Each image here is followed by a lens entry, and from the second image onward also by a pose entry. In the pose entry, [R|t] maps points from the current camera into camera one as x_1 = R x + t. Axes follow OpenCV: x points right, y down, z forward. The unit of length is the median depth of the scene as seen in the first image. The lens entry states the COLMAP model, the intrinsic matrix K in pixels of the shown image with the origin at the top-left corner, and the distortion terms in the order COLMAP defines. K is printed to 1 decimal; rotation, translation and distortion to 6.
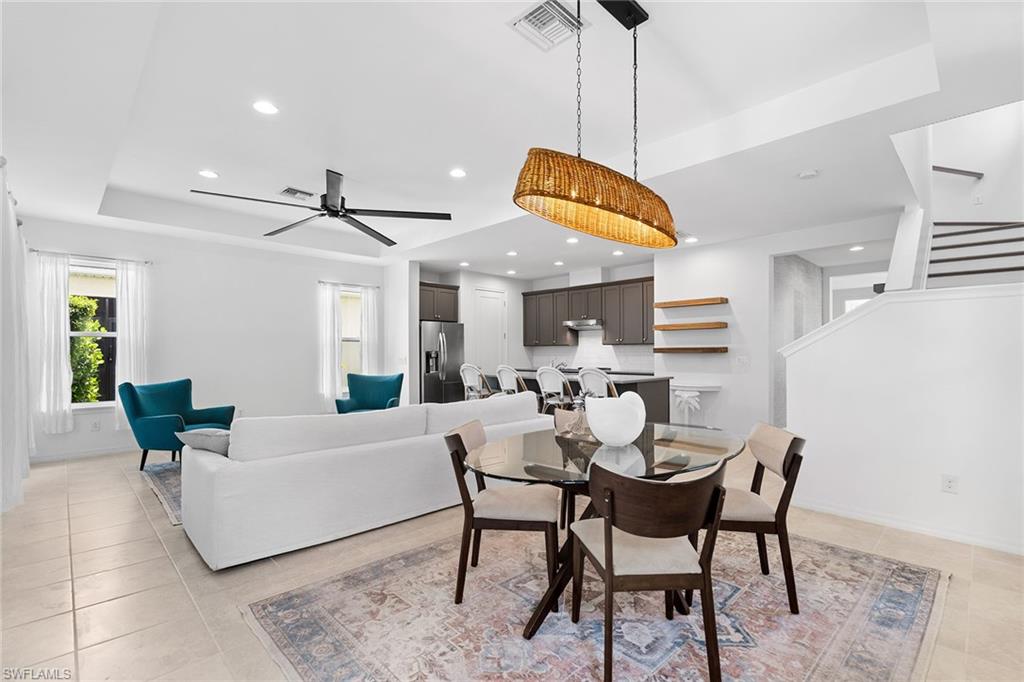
lens RADIAL K [[472.0, 0, 512.7], [0, 472.0, 355.1], [0, 0, 1]] dist [-0.007950, 0.000929]
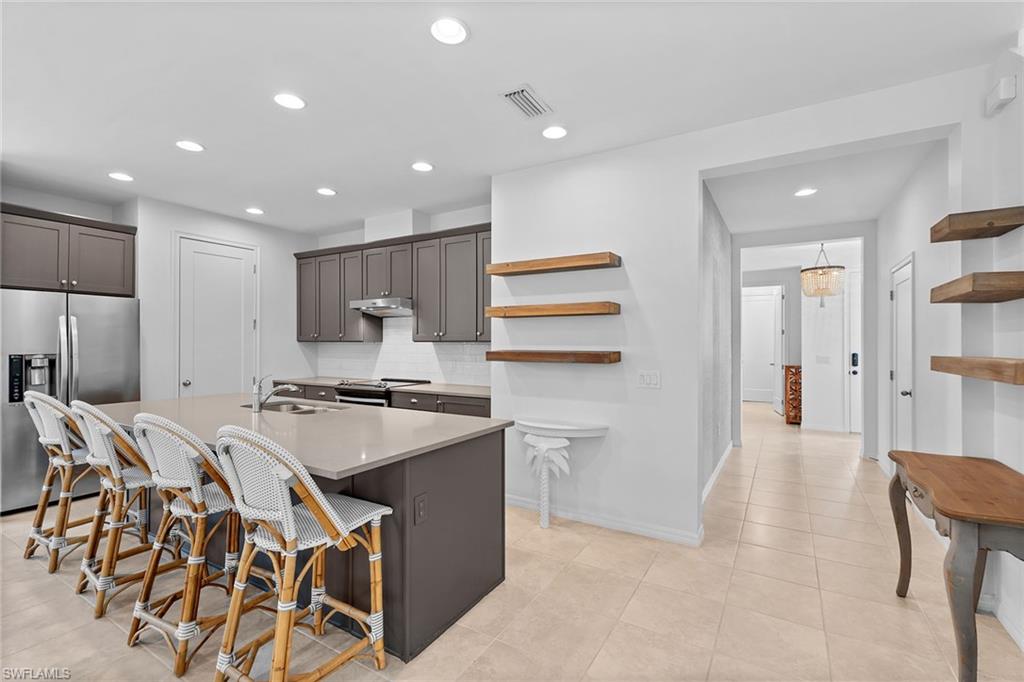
lens RADIAL K [[472.0, 0, 511.7], [0, 472.0, 340.7], [0, 0, 1]] dist [-0.007950, 0.000929]
pose [[0.968638, 0.006515, 0.248390, 0.175818], [-0.004019, 0.999936, -0.010555, -0.018852], [-0.248443, 0.009225, 0.968603, 0.438031]]
